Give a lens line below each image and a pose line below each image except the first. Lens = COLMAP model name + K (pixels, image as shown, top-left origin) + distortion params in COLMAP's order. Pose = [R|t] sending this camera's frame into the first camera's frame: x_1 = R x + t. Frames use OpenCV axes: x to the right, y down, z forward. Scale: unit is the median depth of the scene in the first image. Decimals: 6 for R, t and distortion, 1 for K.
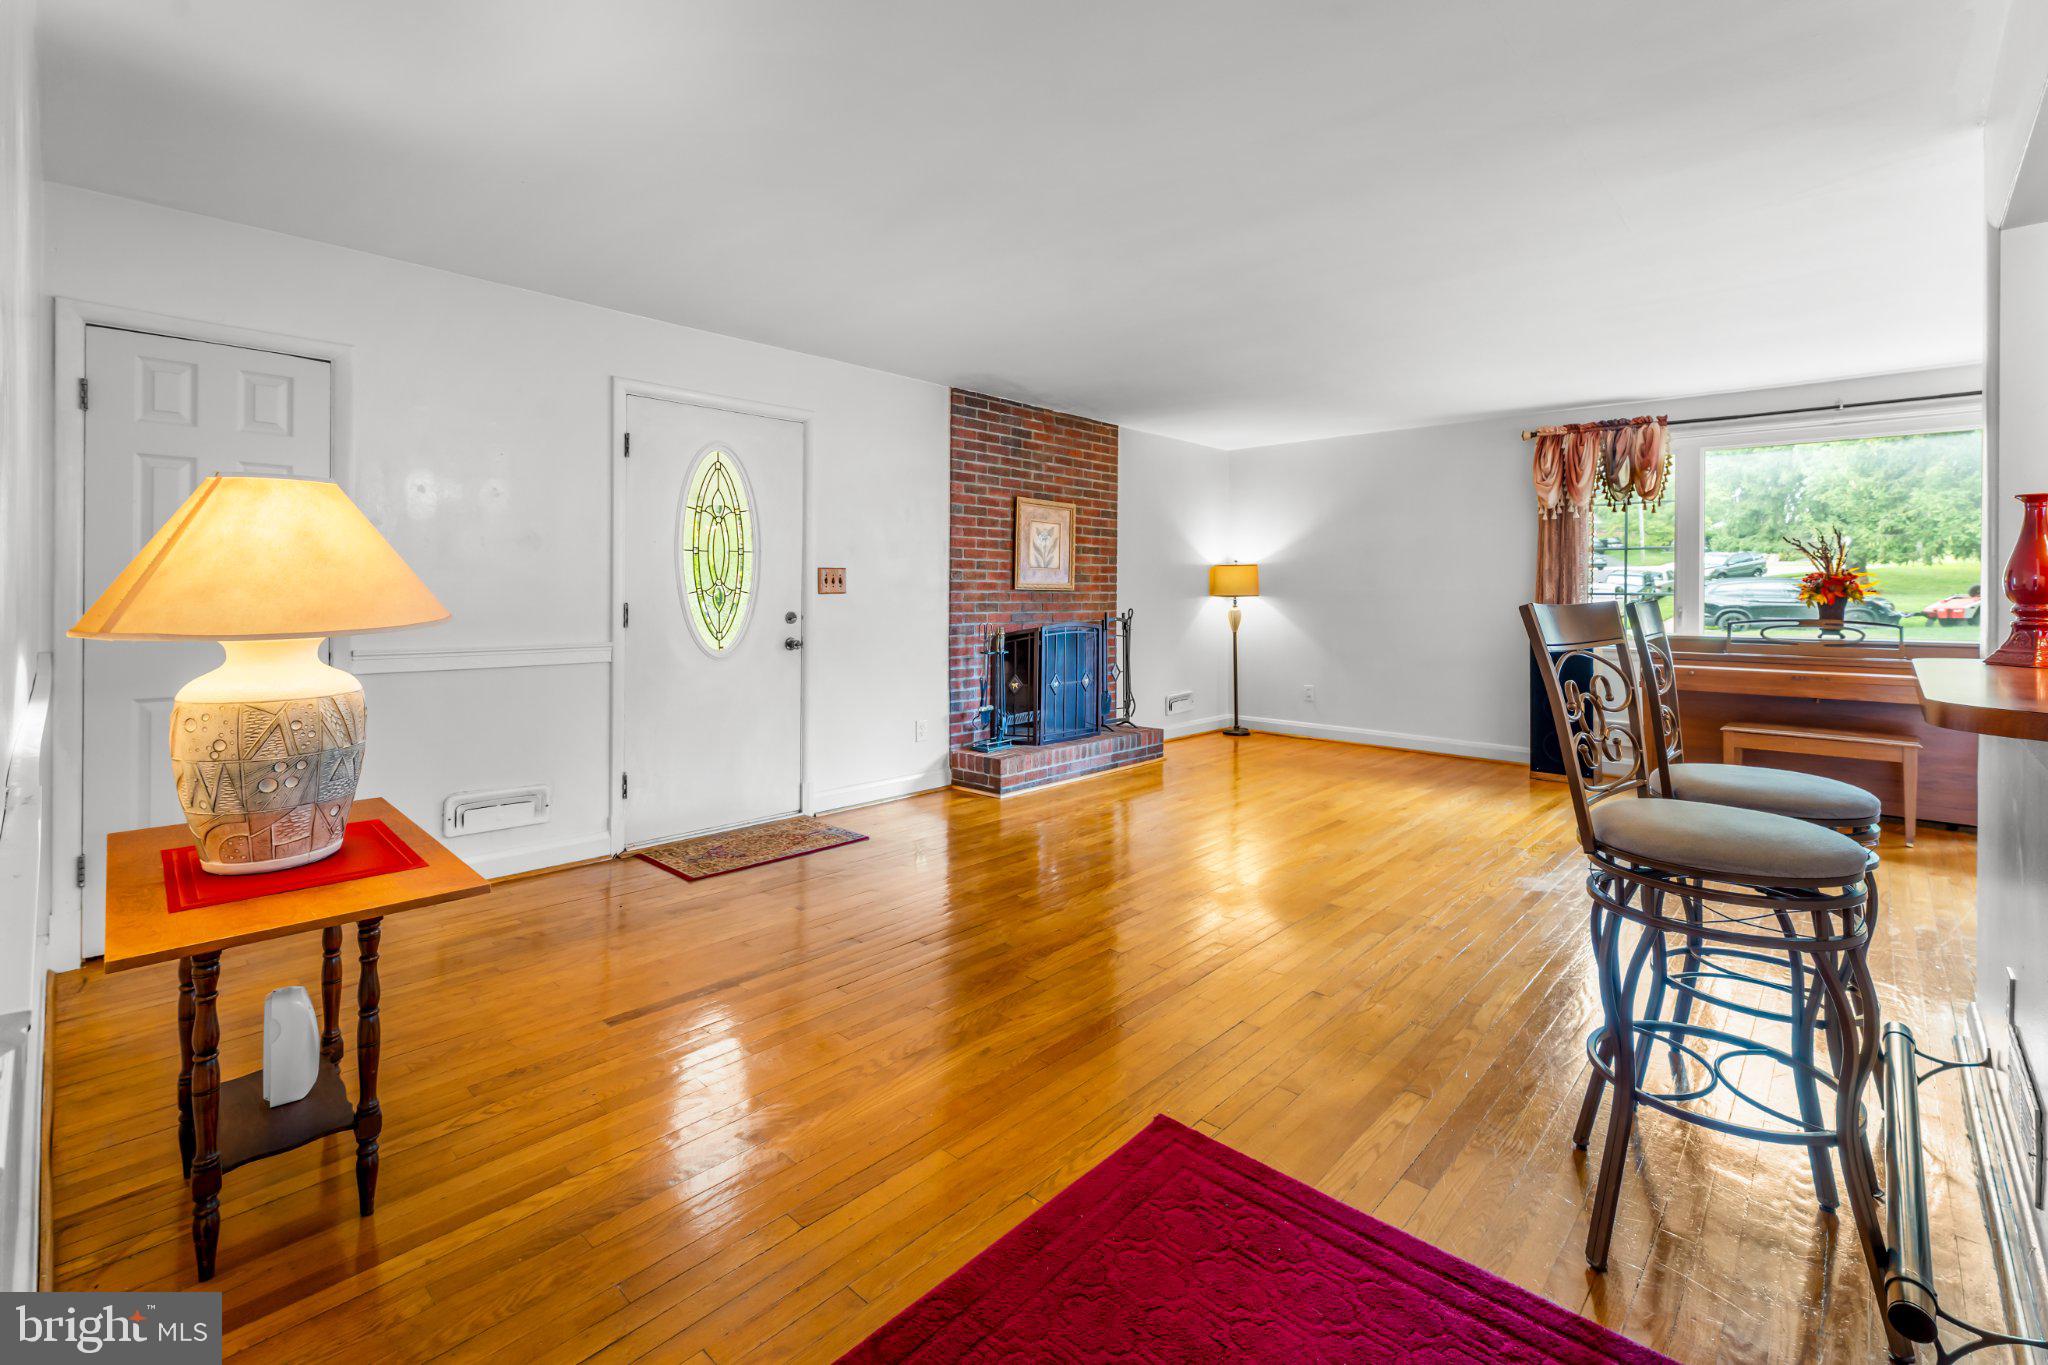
lens RADIAL K [[899.5, 0, 1033.3], [0, 899.5, 585.4], [0, 0, 1]] dist [0.003179, 0.000460]
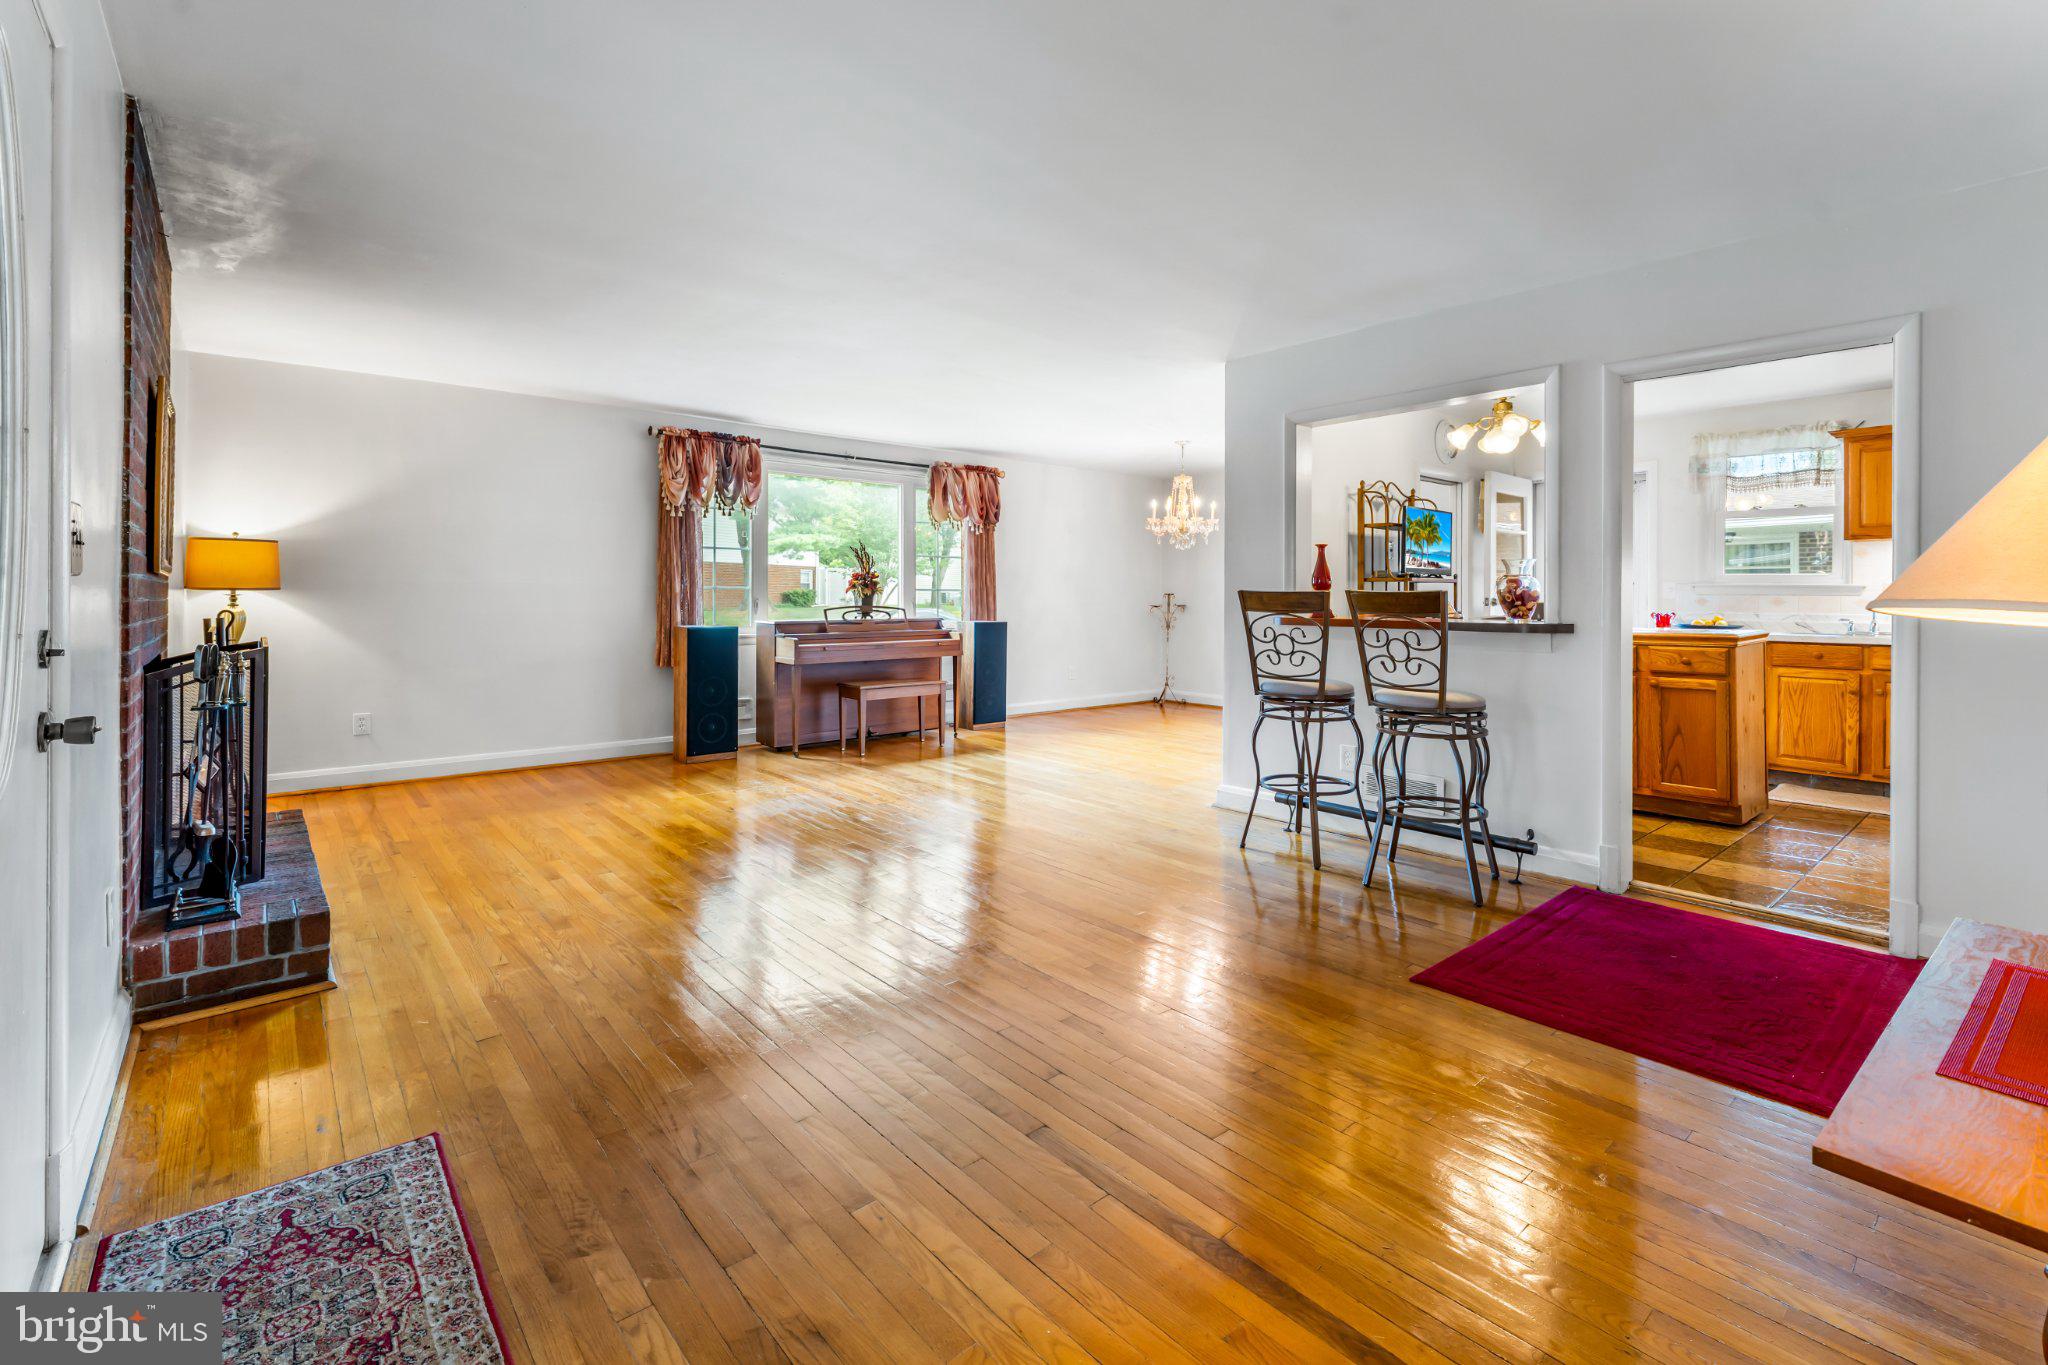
lens RADIAL K [[899.5, 0, 1026.7], [0, 899.5, 600.3], [0, 0, 1]] dist [0.003179, 0.000460]
pose [[0.099264, -0.006831, 0.995038, -0.452937], [-0.010538, 0.999913, 0.007916, 0.012524], [-0.995005, -0.011271, 0.099184, 0.516559]]
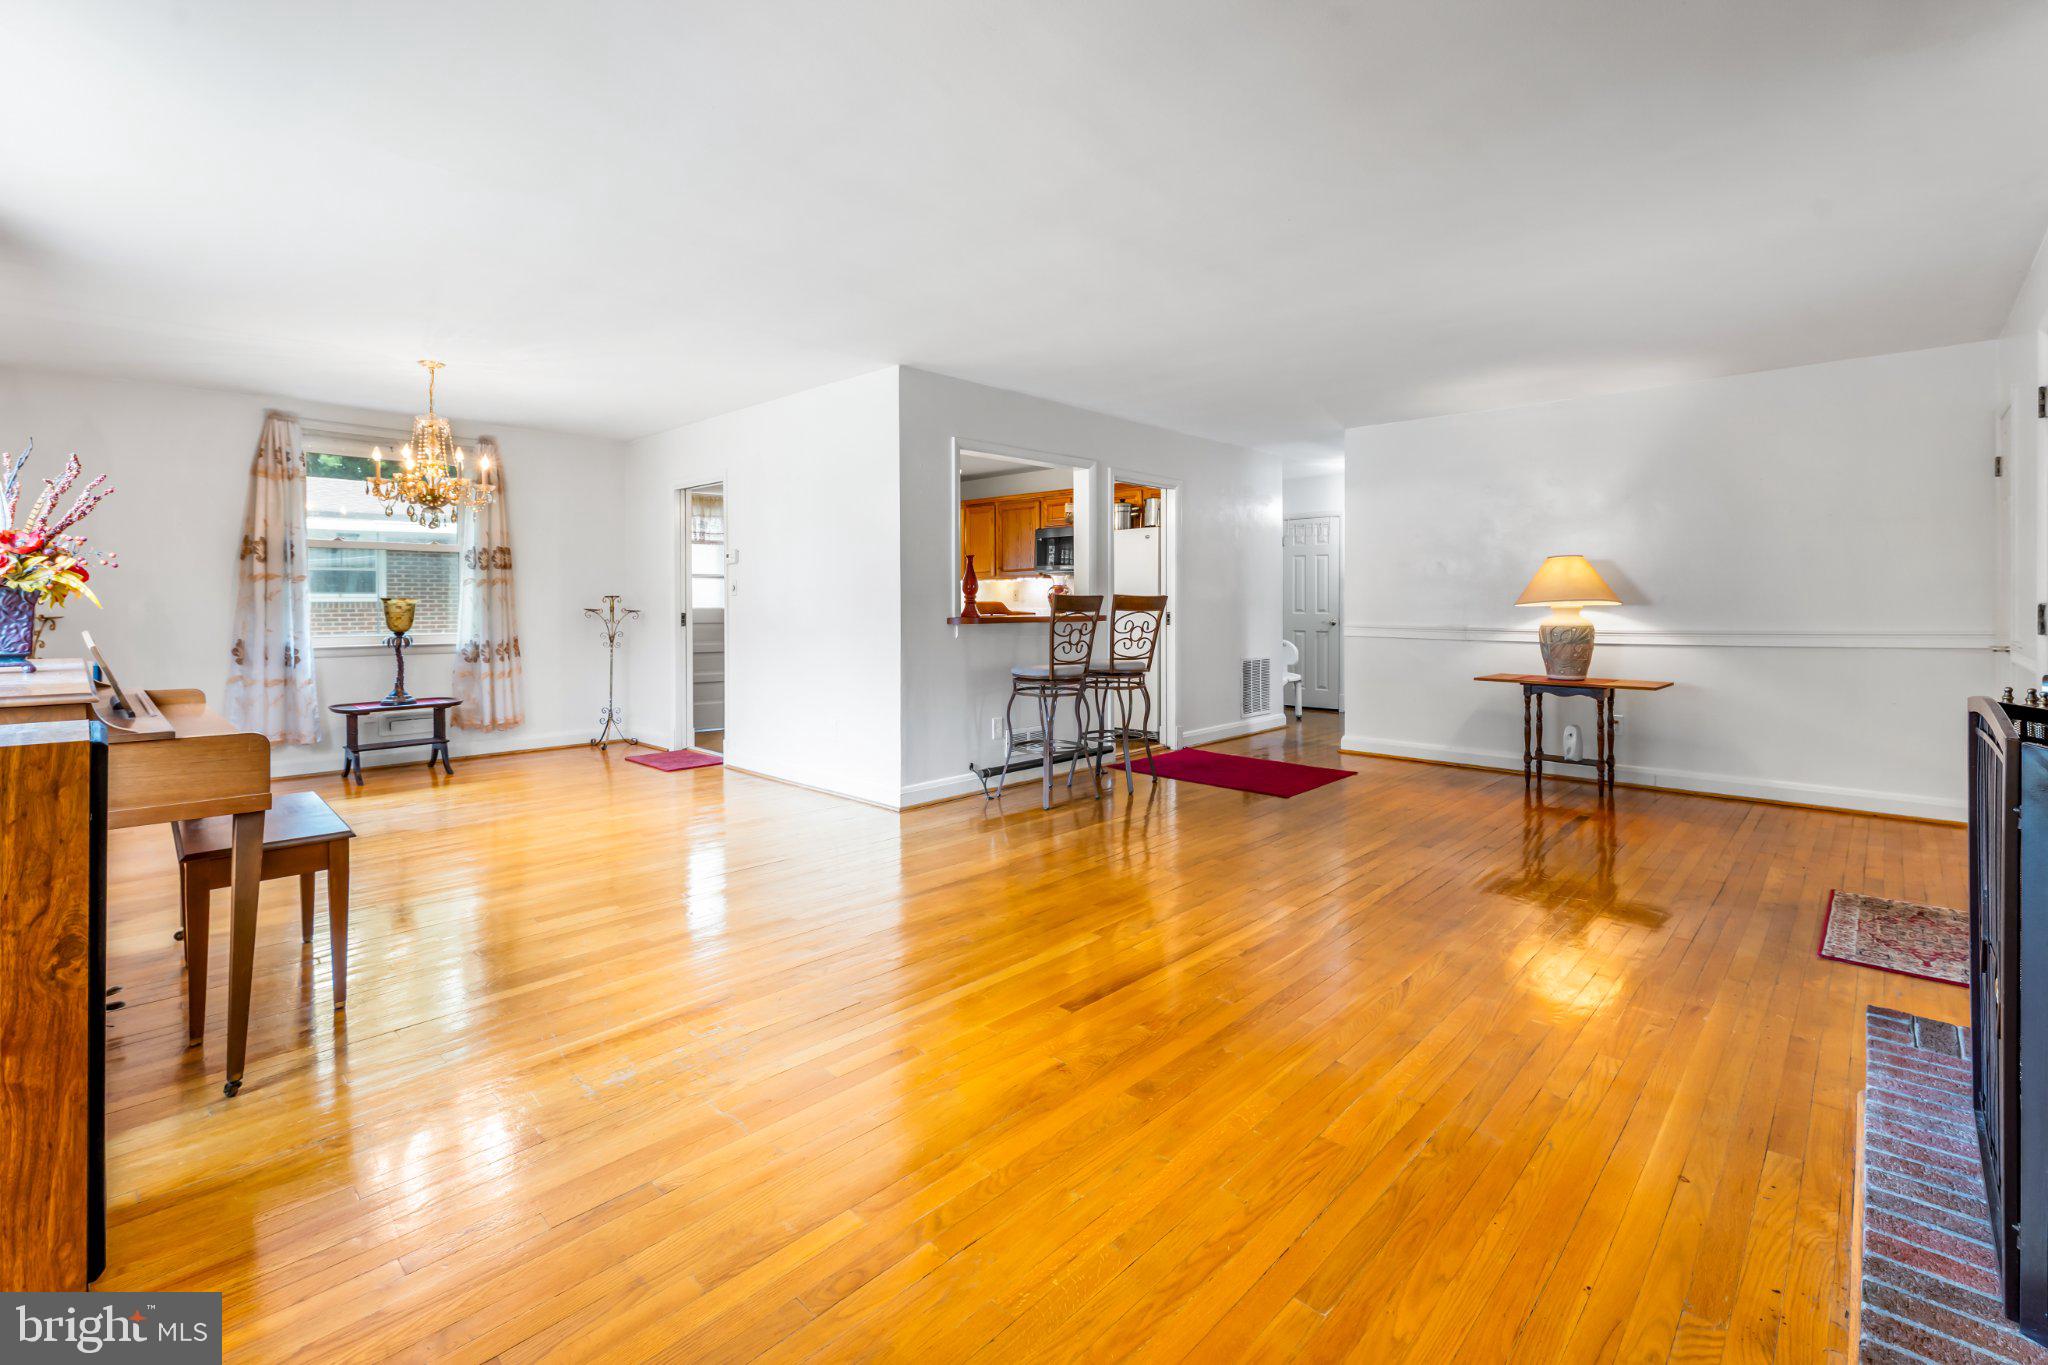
lens RADIAL K [[899.5, 0, 1030.0], [0, 899.5, 598.2], [0, 0, 1]] dist [0.003179, 0.000460]
pose [[-0.999995, -0.002578, 0.001890, 0.292001], [-0.002595, 0.999953, -0.009288, 0.020167], [-0.001866, -0.009293, -0.999955, 1.267369]]
